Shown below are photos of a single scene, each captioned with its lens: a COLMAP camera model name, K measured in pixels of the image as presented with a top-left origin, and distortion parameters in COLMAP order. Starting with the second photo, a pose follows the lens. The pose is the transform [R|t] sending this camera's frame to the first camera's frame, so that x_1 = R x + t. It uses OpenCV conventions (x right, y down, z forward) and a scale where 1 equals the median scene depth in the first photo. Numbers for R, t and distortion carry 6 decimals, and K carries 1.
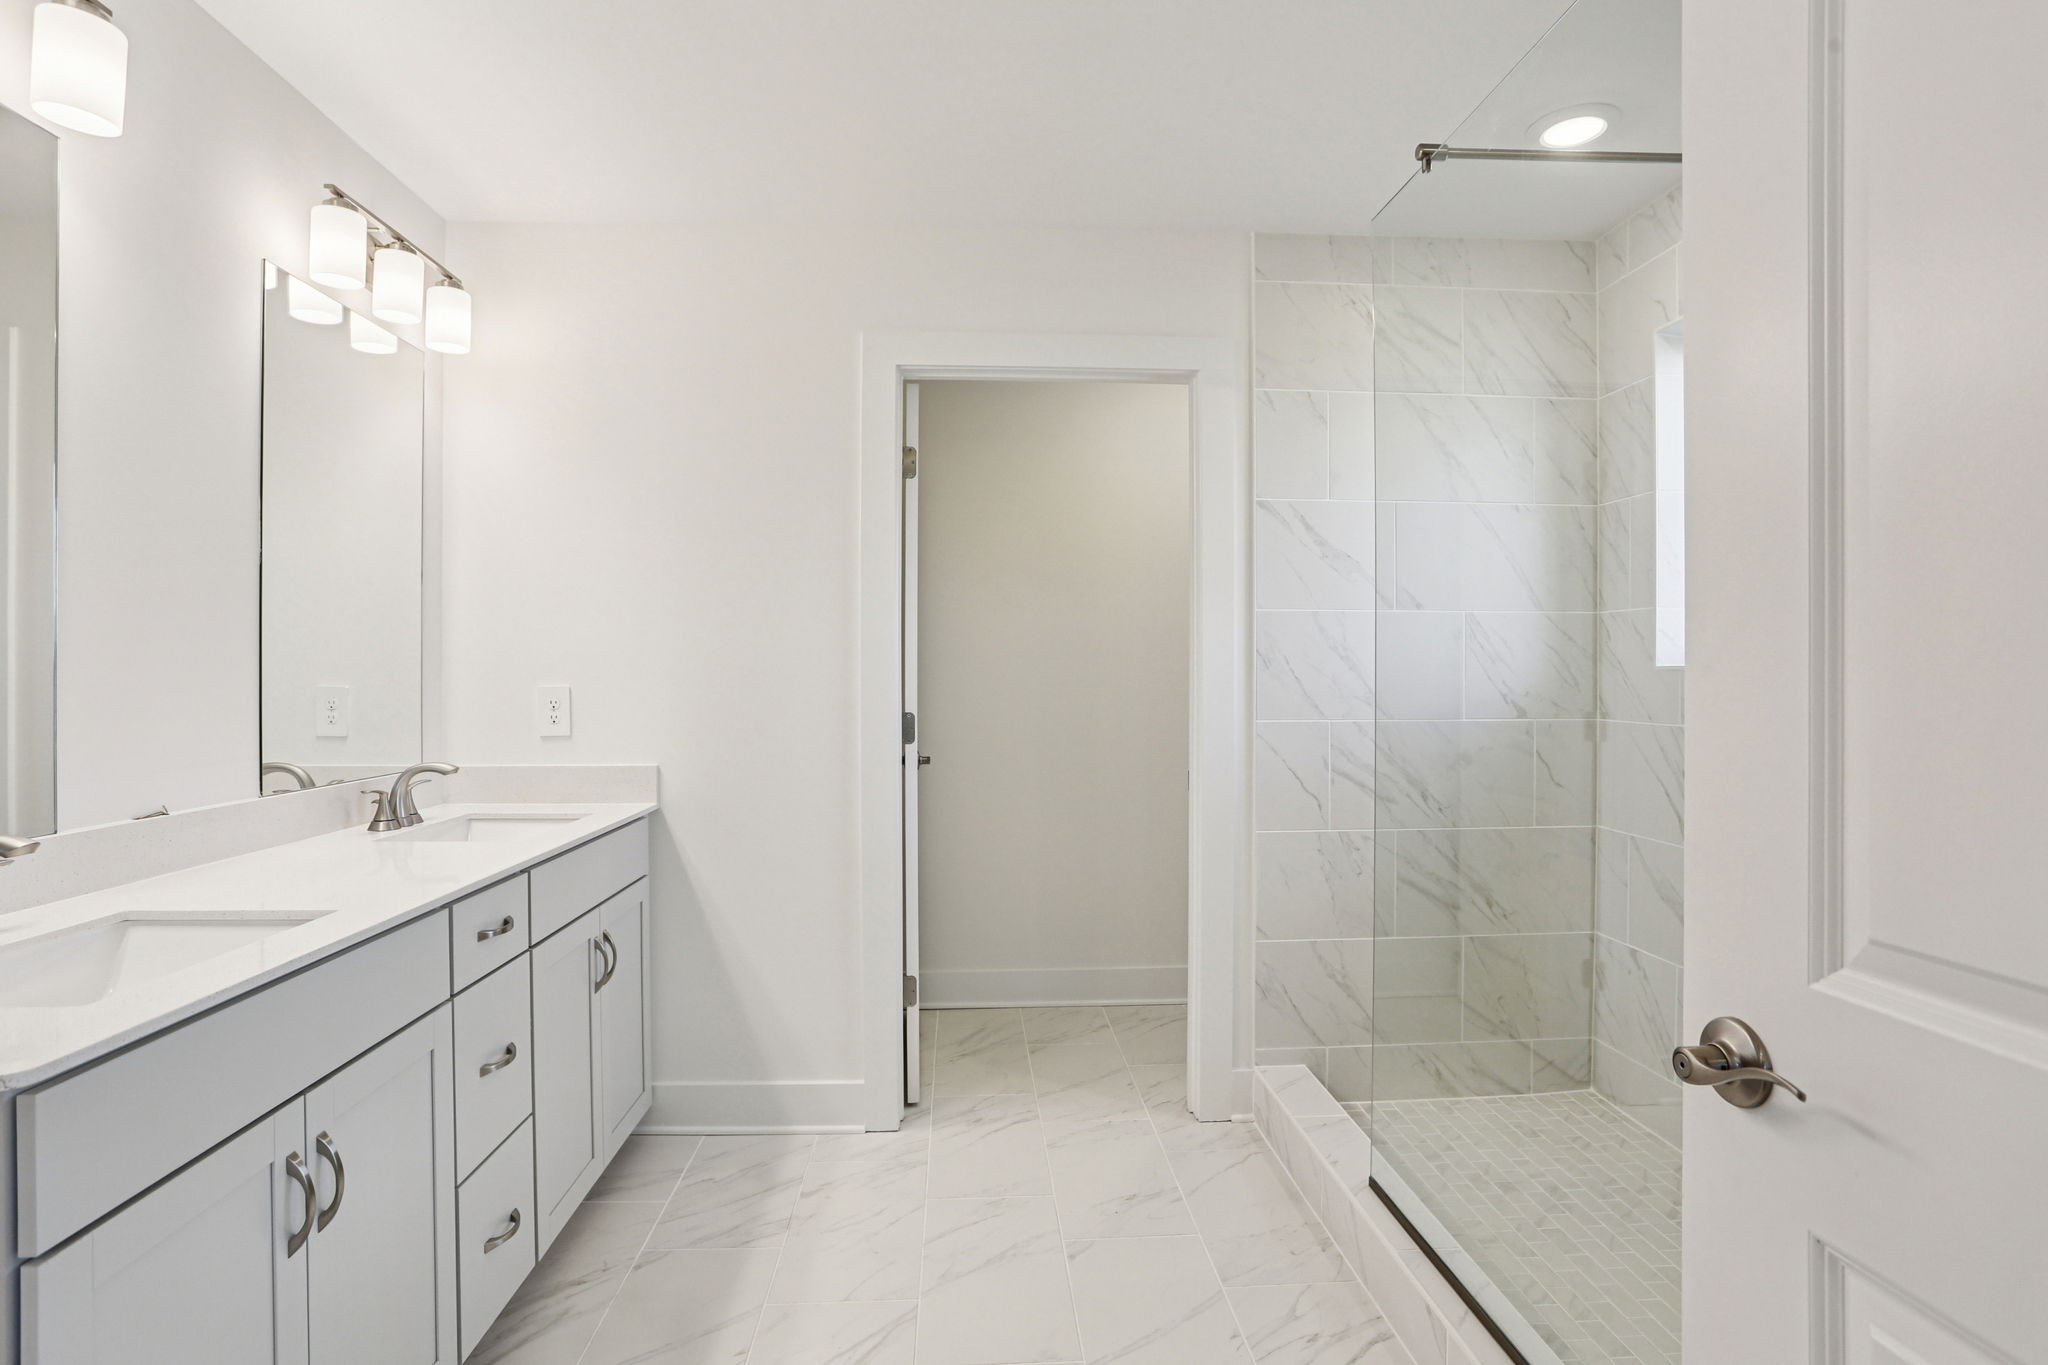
lens RADIAL K [[1031.2, 0, 1024.0], [0, 1031.2, 682.5], [0, 0, 1]] dist [-0.064875, 0.024069]
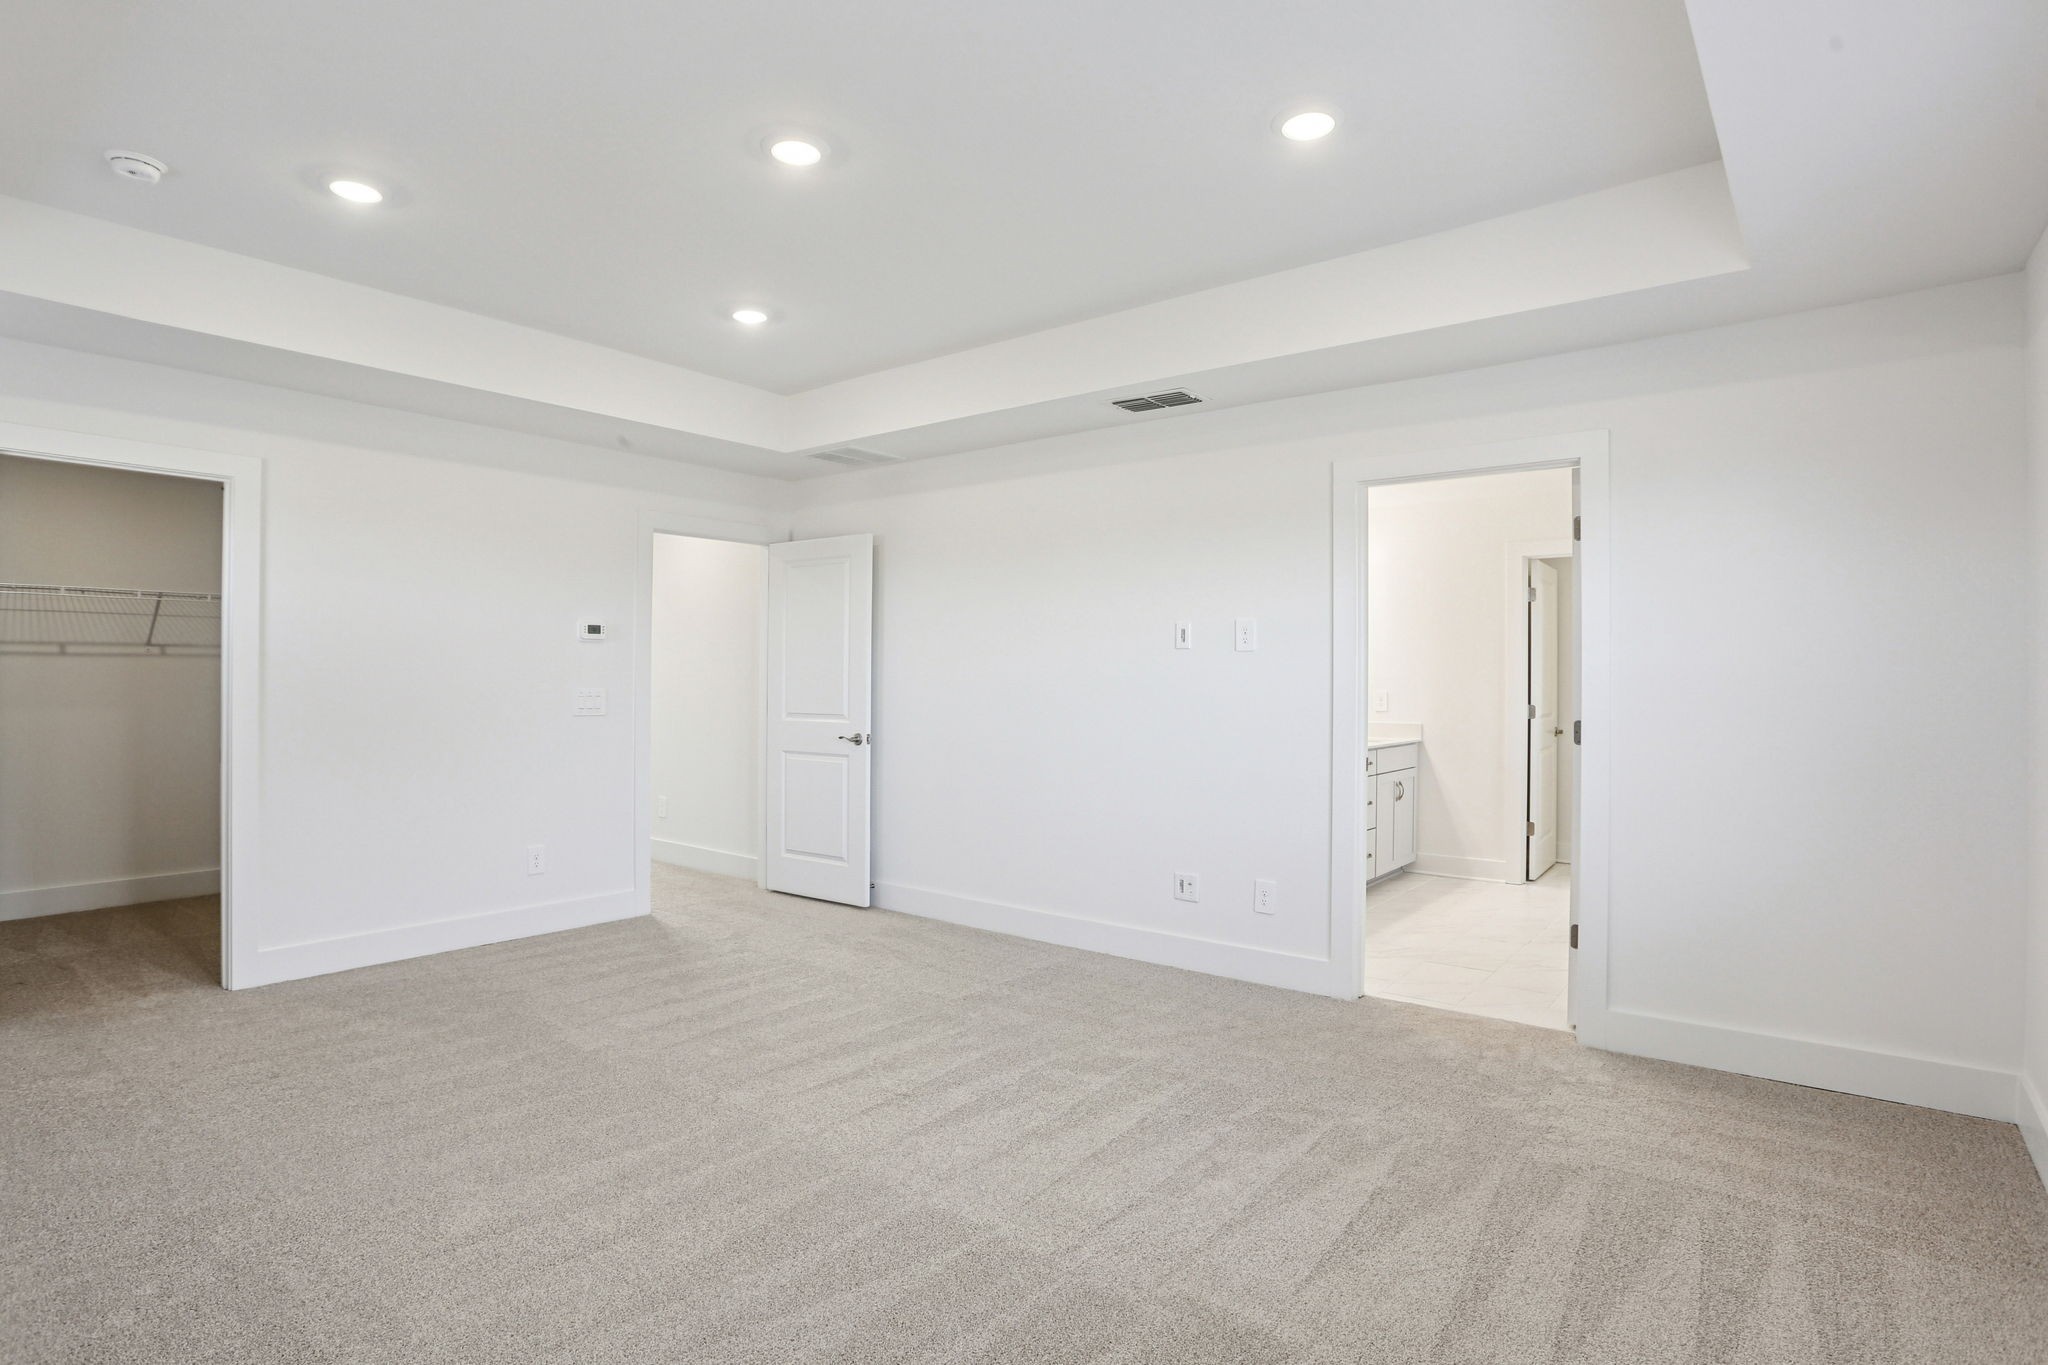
lens RADIAL K [[1031.2, 0, 1024.0], [0, 1031.2, 682.5], [0, 0, 1]] dist [-0.064875, 0.024069]
pose [[0.743295, 0.006867, -0.668928, 0.632904], [-0.012981, 0.999907, -0.004159, 0.004992], [0.668837, 0.011775, 0.743316, -1.620281]]
